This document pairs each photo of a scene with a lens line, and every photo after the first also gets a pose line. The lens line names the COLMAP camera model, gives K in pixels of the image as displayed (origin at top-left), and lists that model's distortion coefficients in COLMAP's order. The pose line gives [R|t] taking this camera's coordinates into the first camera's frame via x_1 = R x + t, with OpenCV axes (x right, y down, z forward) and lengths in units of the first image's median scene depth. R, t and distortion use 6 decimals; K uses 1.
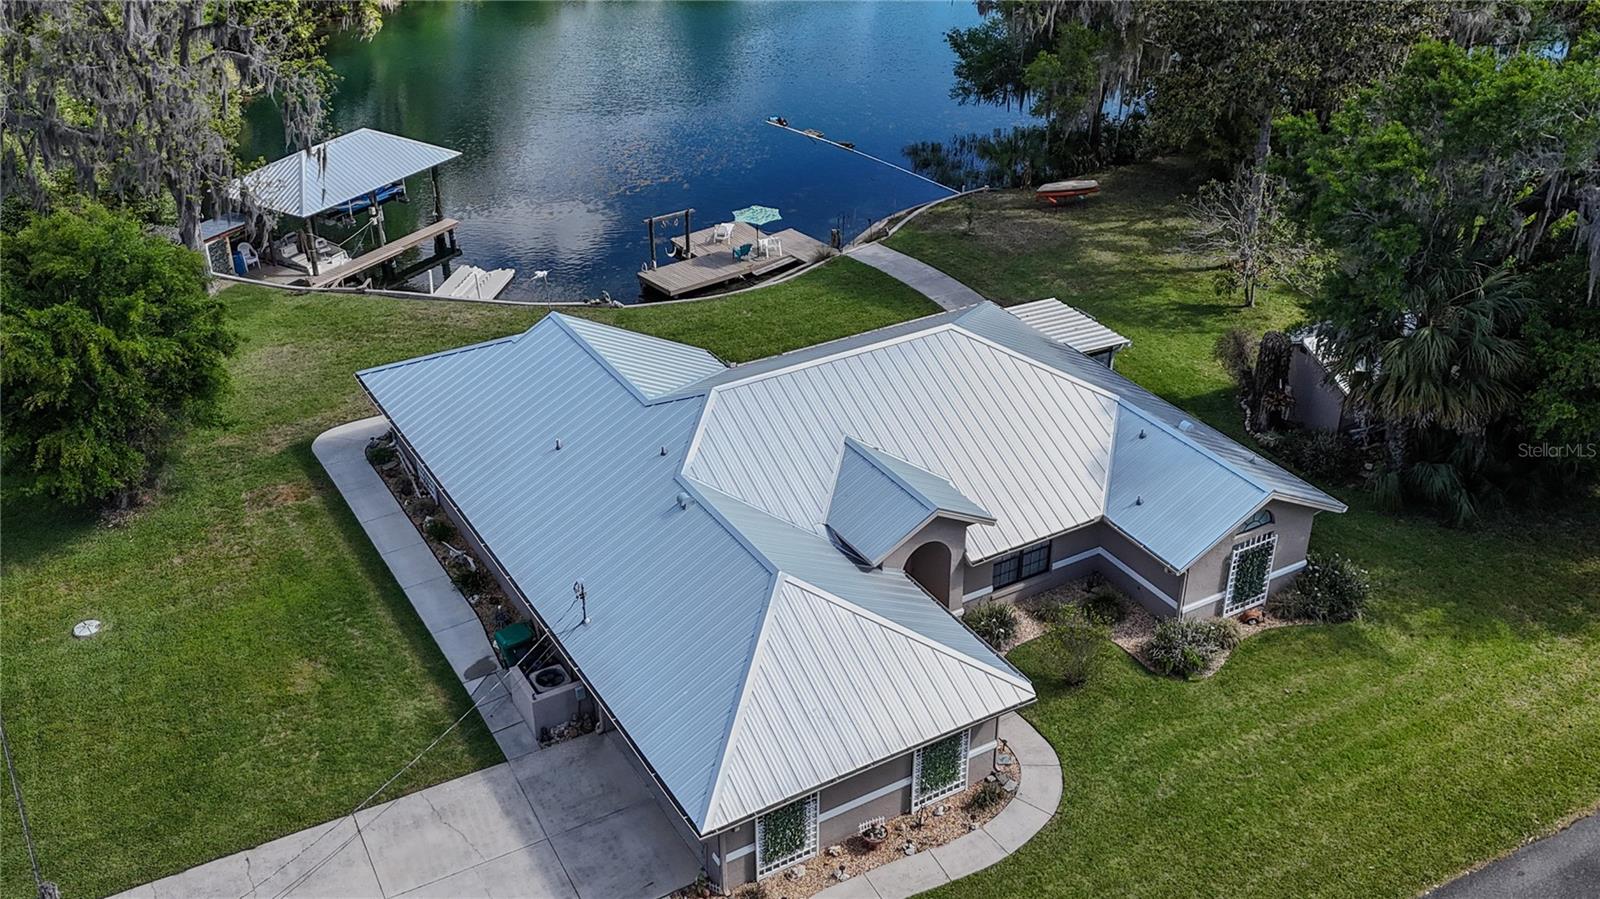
lens RADIAL K [[1513.5, 0, 800.3], [0, 1513.5, 453.5], [0, 0, 1]] dist [0.052659, 0.000000]
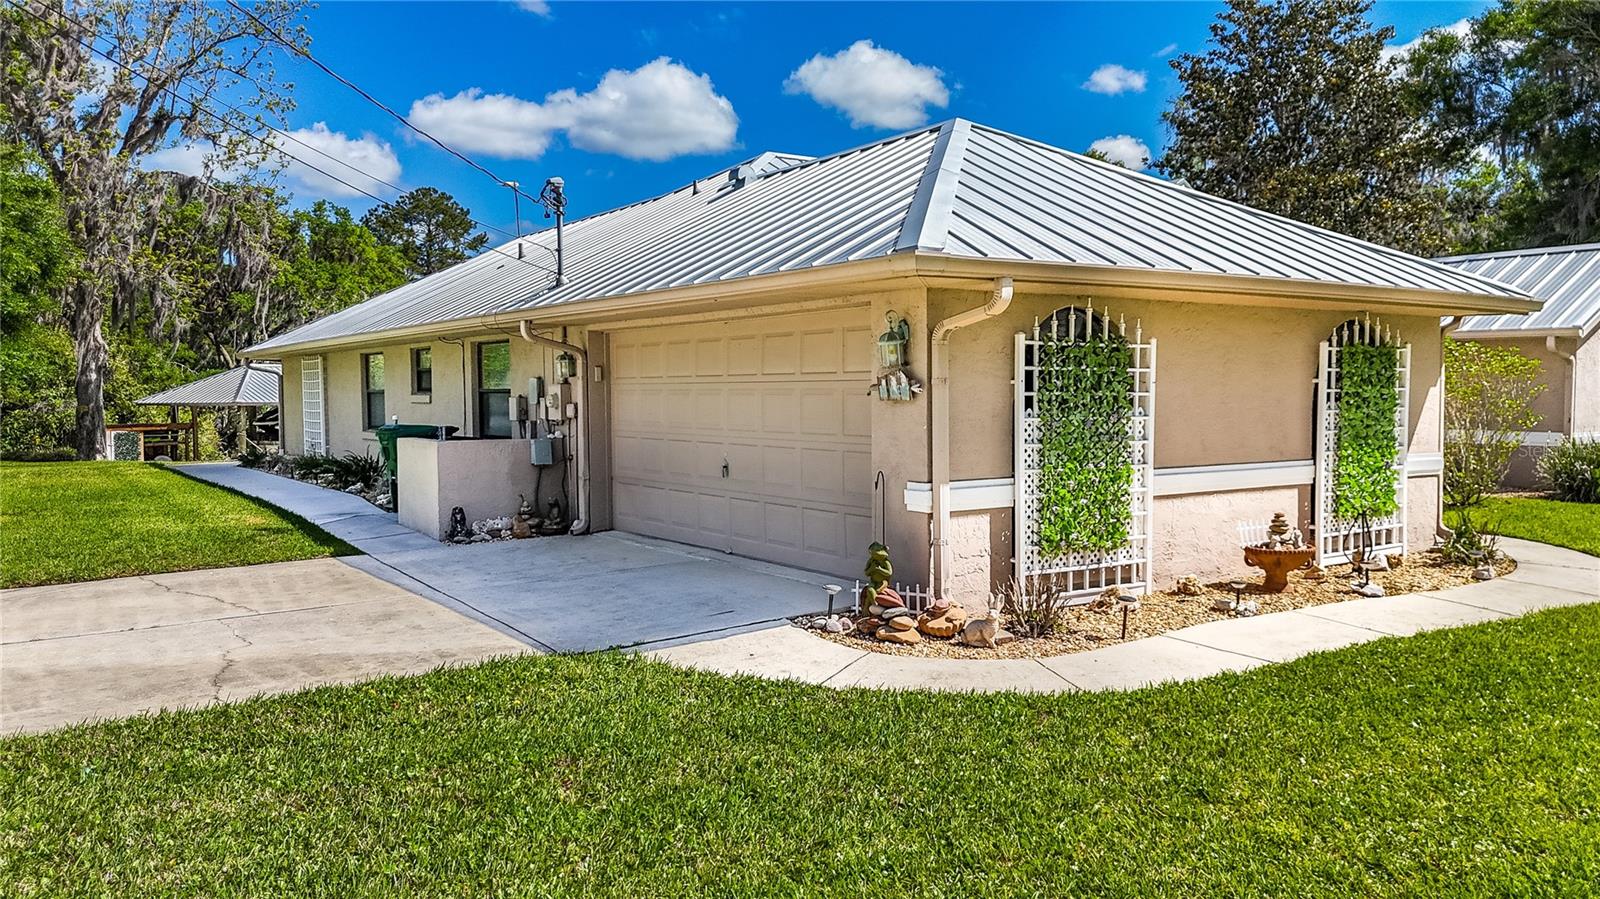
lens RADIAL K [[1174.9, 0, 797.3], [0, 1174.9, 446.4], [0, 0, 1]] dist [0.067755, -0.057528]
pose [[0.997429, -0.007427, 0.071278, -0.081673], [0.039286, 0.888513, -0.457166, 0.300515], [-0.059936, 0.458791, 0.886521, 0.597449]]
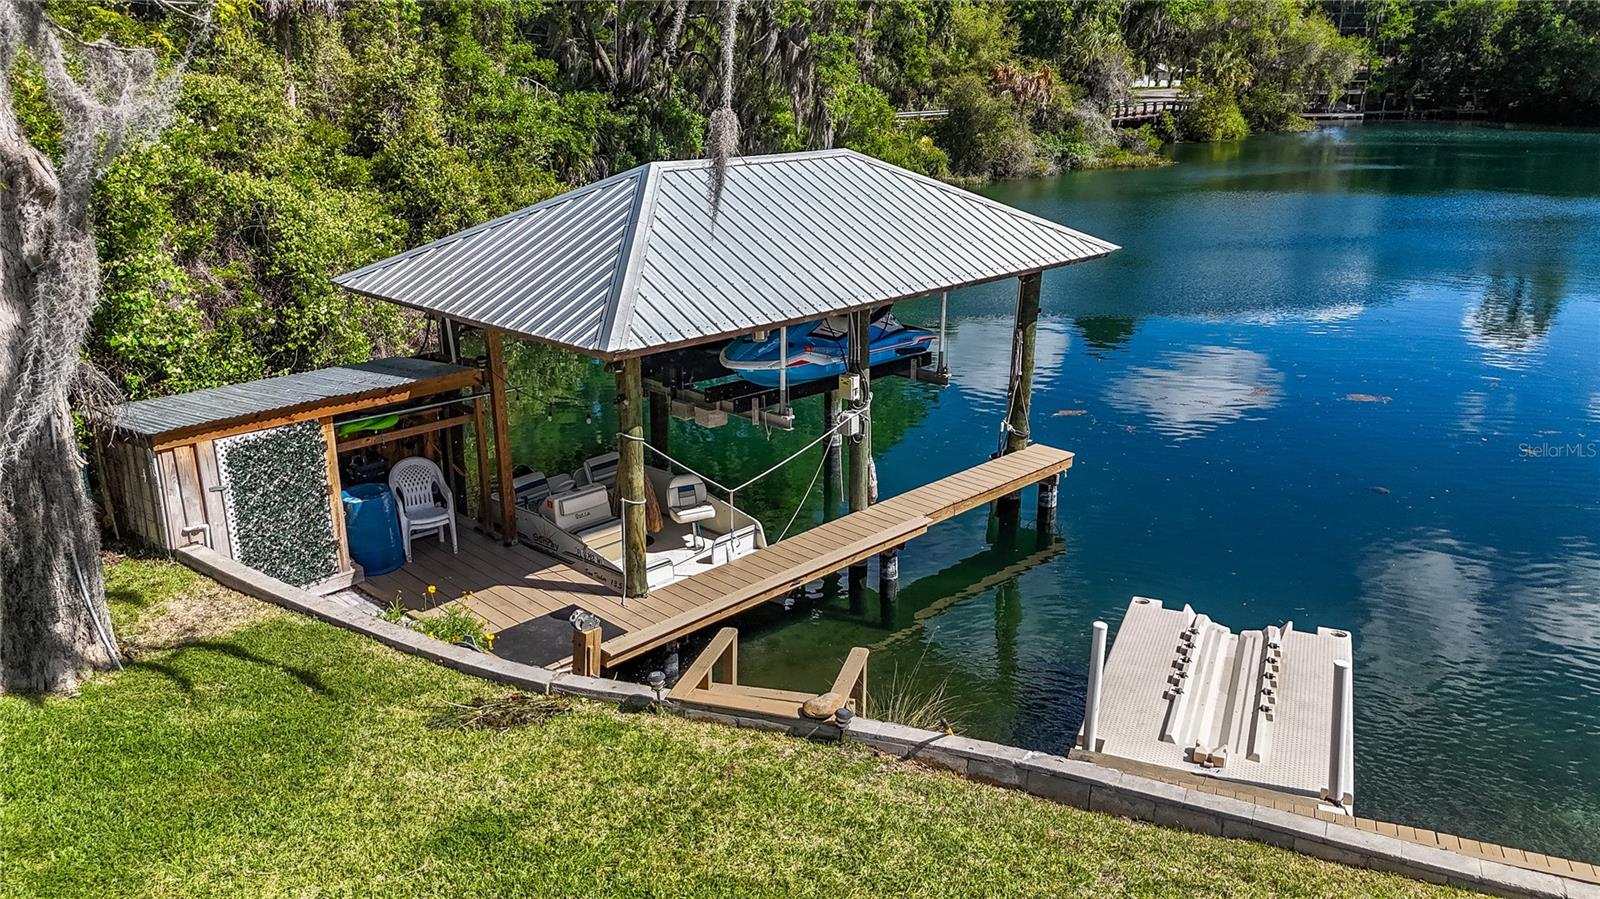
lens RADIAL K [[1174.9, 0, 802.3], [0, 1174.9, 441.5], [0, 0, 1]] dist [0.067755, -0.057528]
pose [[0.974675, 0.067115, -0.213319, -0.399966], [-0.111541, 0.972677, -0.203615, -0.168505], [0.193825, 0.222252, 0.955529, 1.298324]]
